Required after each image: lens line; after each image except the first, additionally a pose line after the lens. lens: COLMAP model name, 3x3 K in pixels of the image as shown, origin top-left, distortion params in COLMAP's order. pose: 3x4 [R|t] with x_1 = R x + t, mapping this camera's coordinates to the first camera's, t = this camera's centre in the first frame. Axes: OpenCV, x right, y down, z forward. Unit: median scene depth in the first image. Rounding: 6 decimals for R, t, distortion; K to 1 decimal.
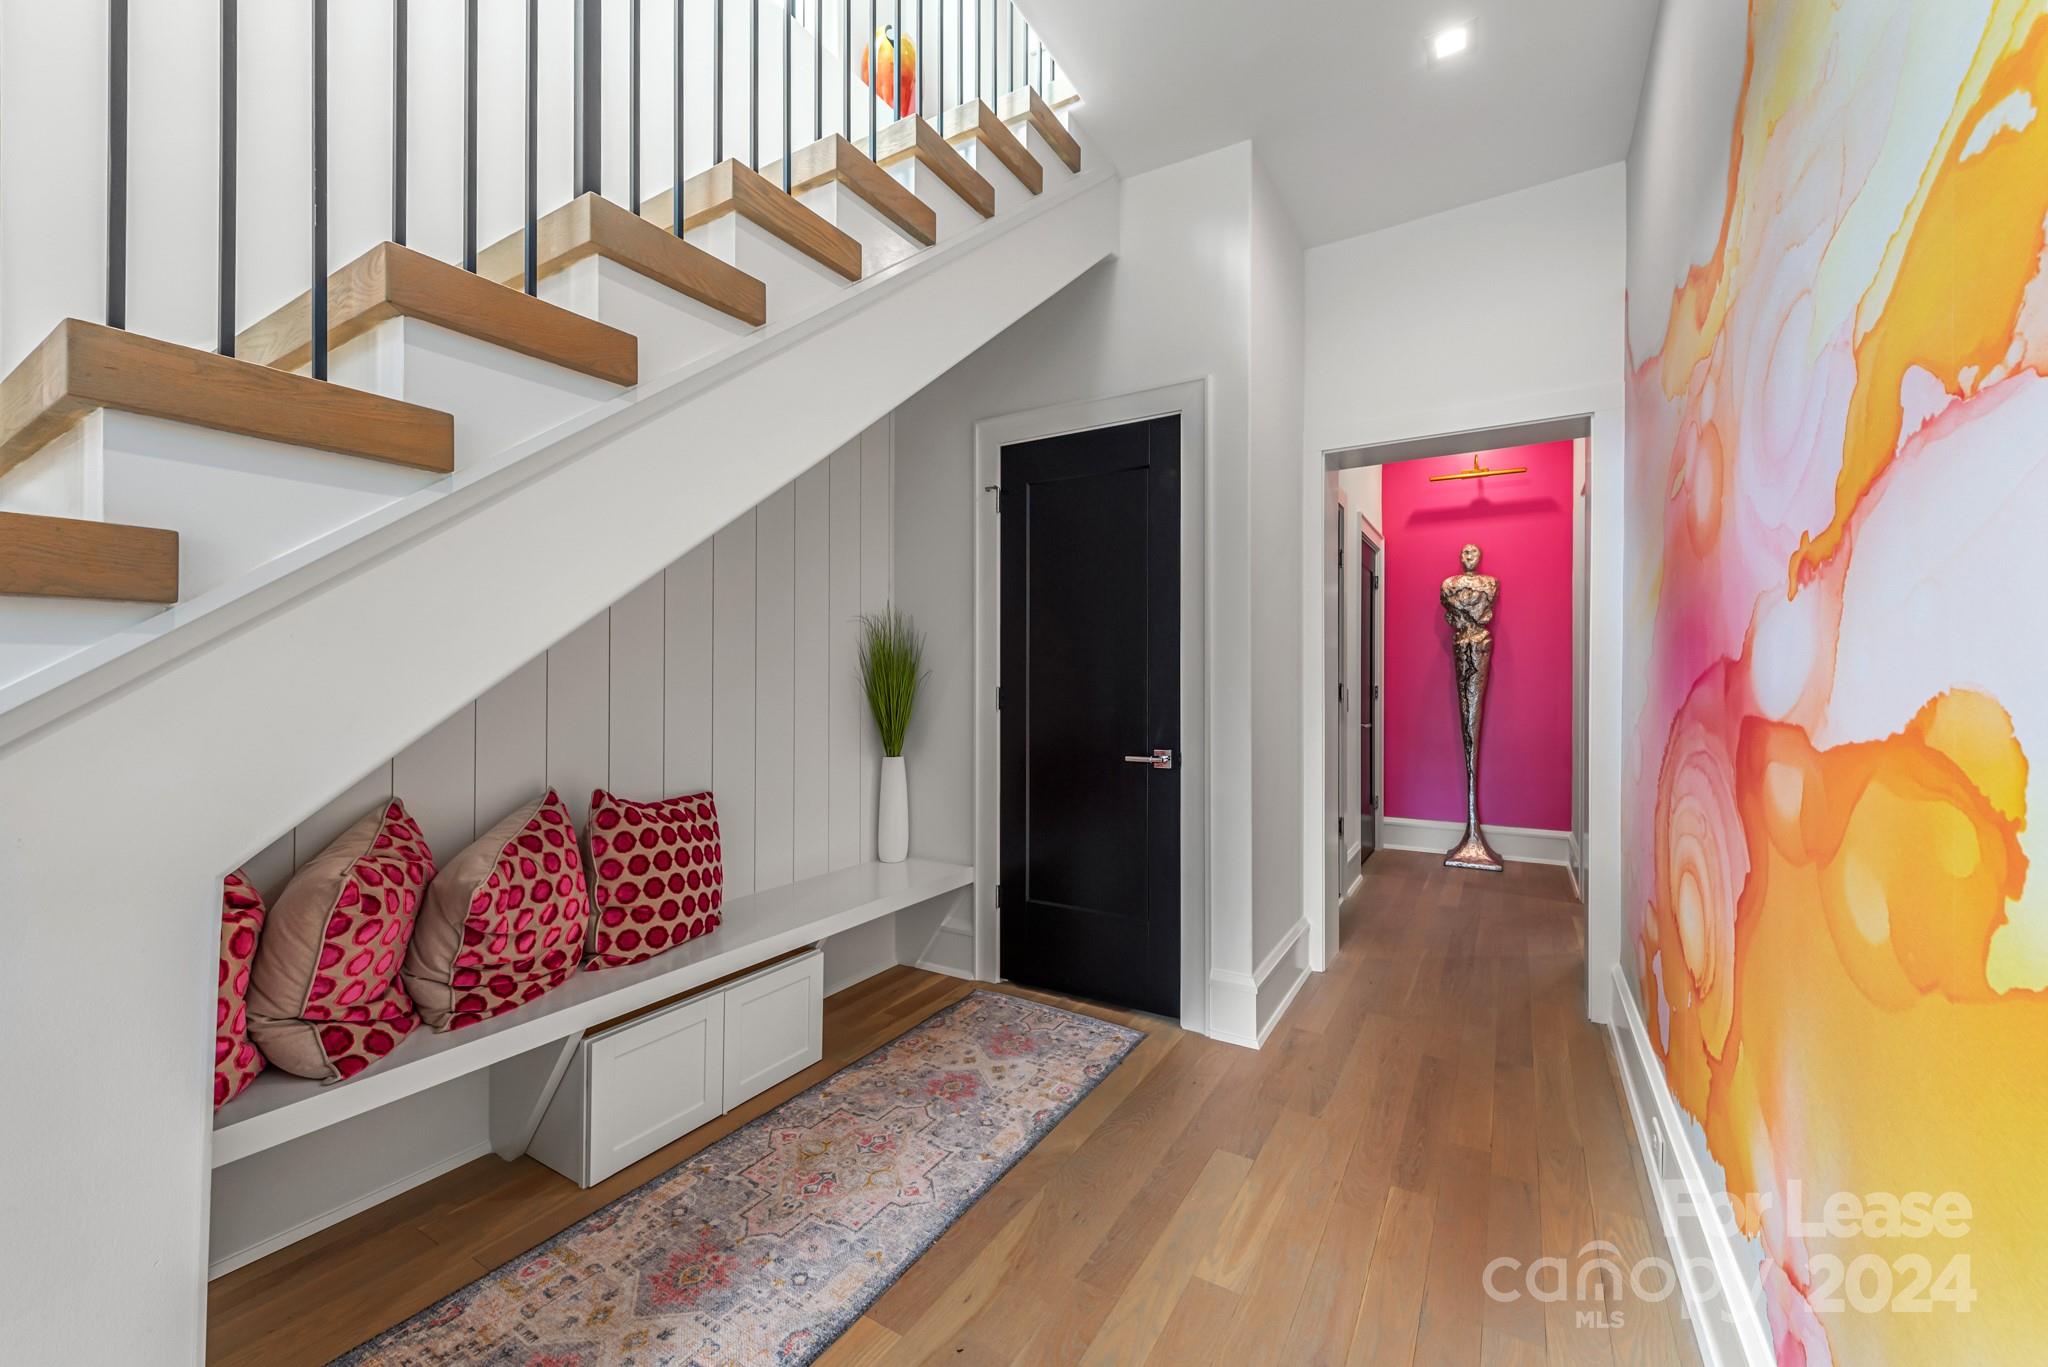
lens RADIAL K [[799.8, 0, 1022.6], [0, 799.8, 681.0], [0, 0, 1]] dist [0.011825, -0.002832]
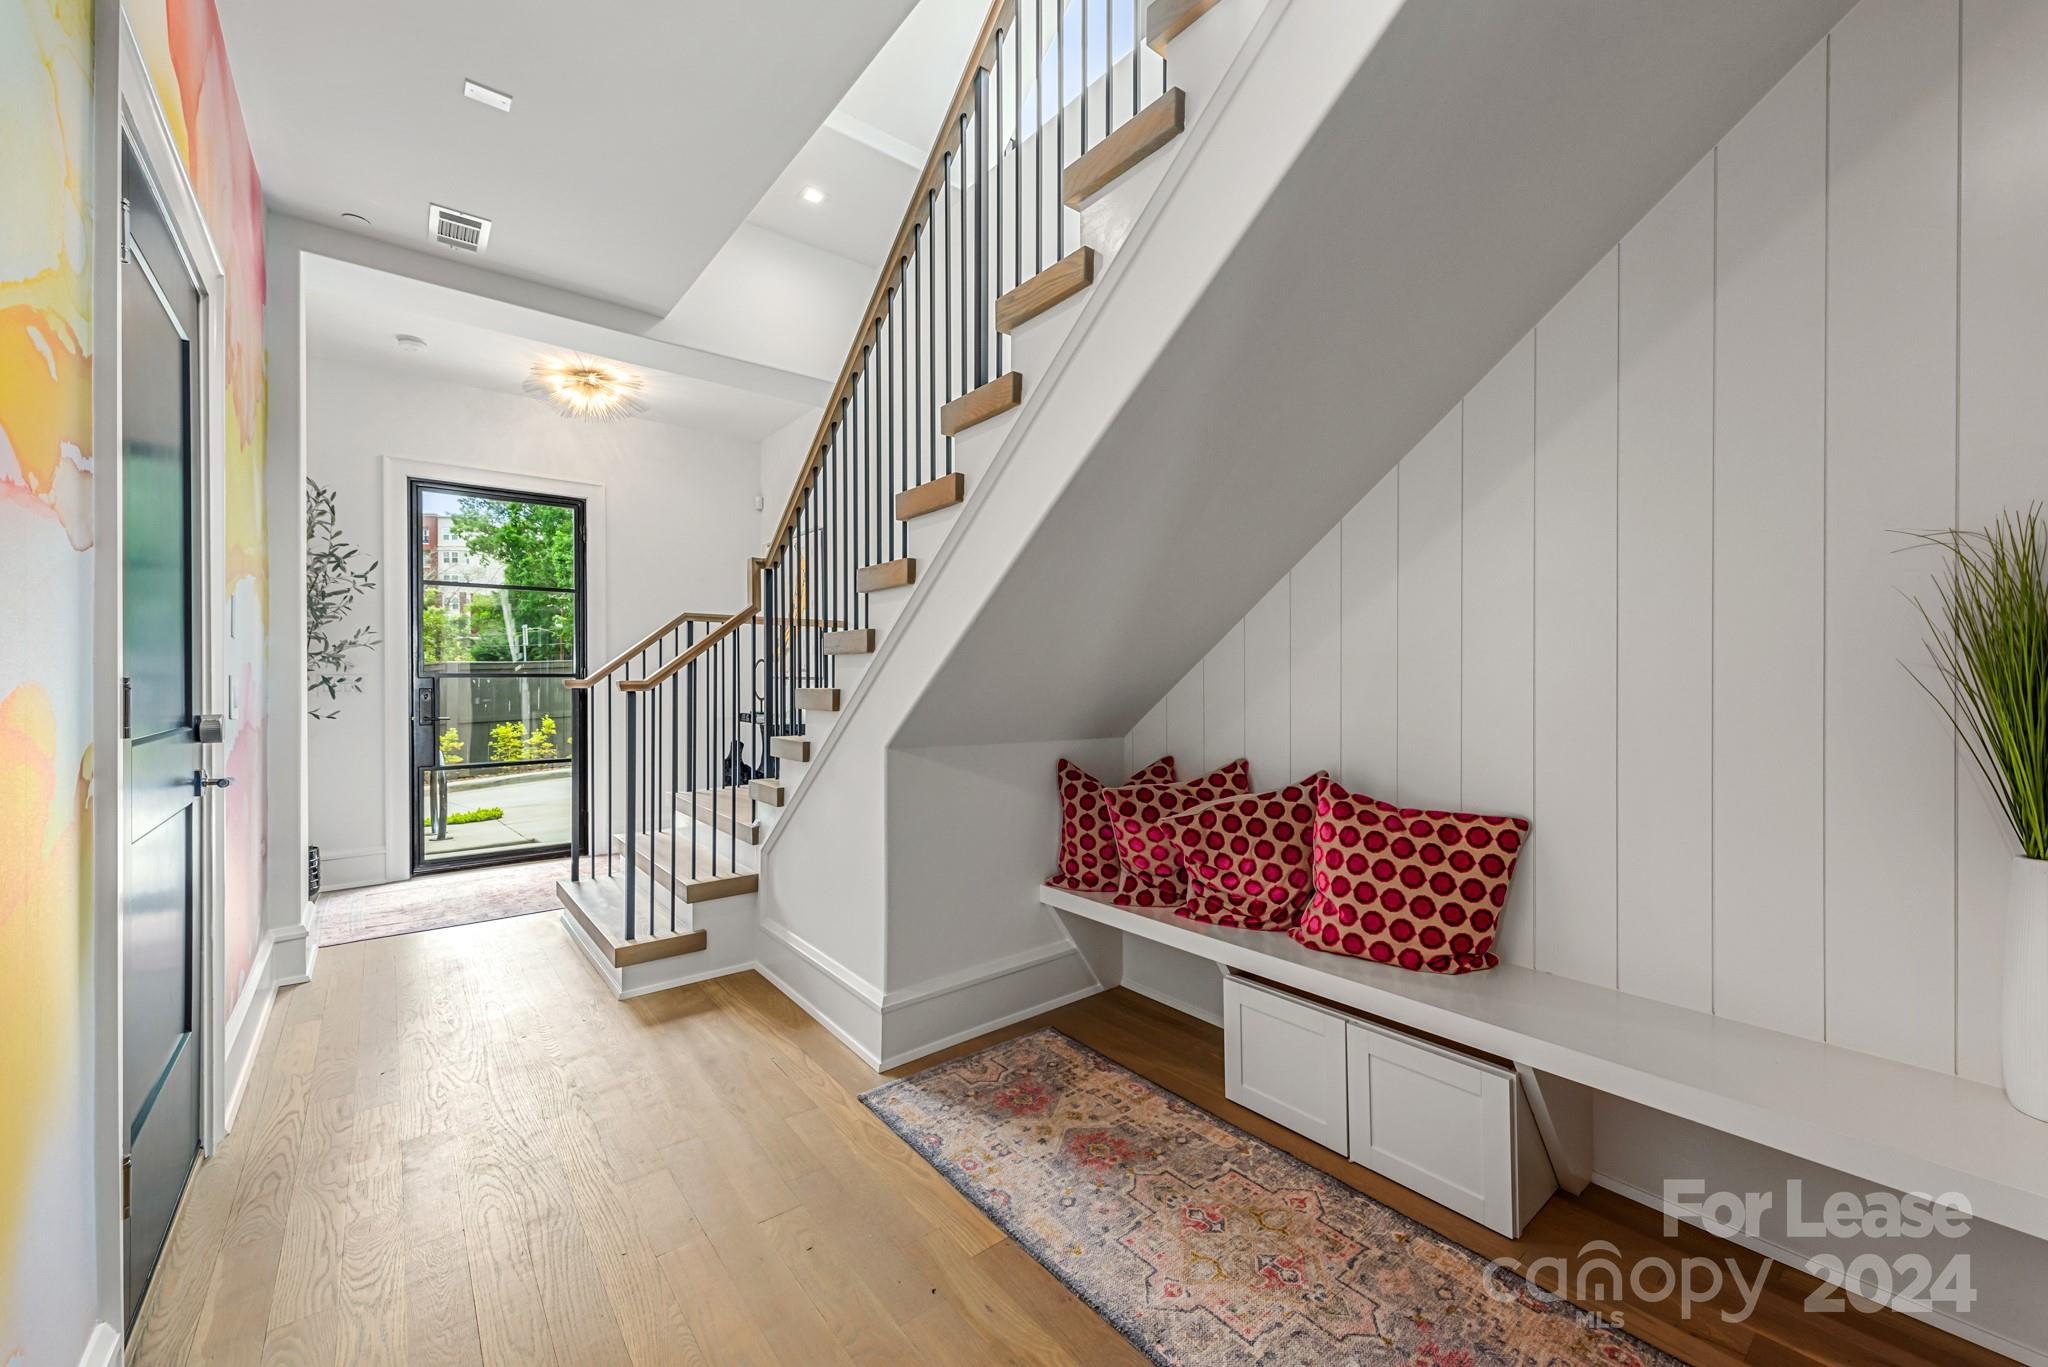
lens RADIAL K [[799.8, 0, 1068.2], [0, 799.8, 680.1], [0, 0, 1]] dist [0.011825, -0.002832]
pose [[-0.311248, -0.011615, -0.950258, 0.686374], [-0.005735, 0.999930, -0.010344, 0.017838], [0.950311, 0.002231, -0.311293, 1.151700]]
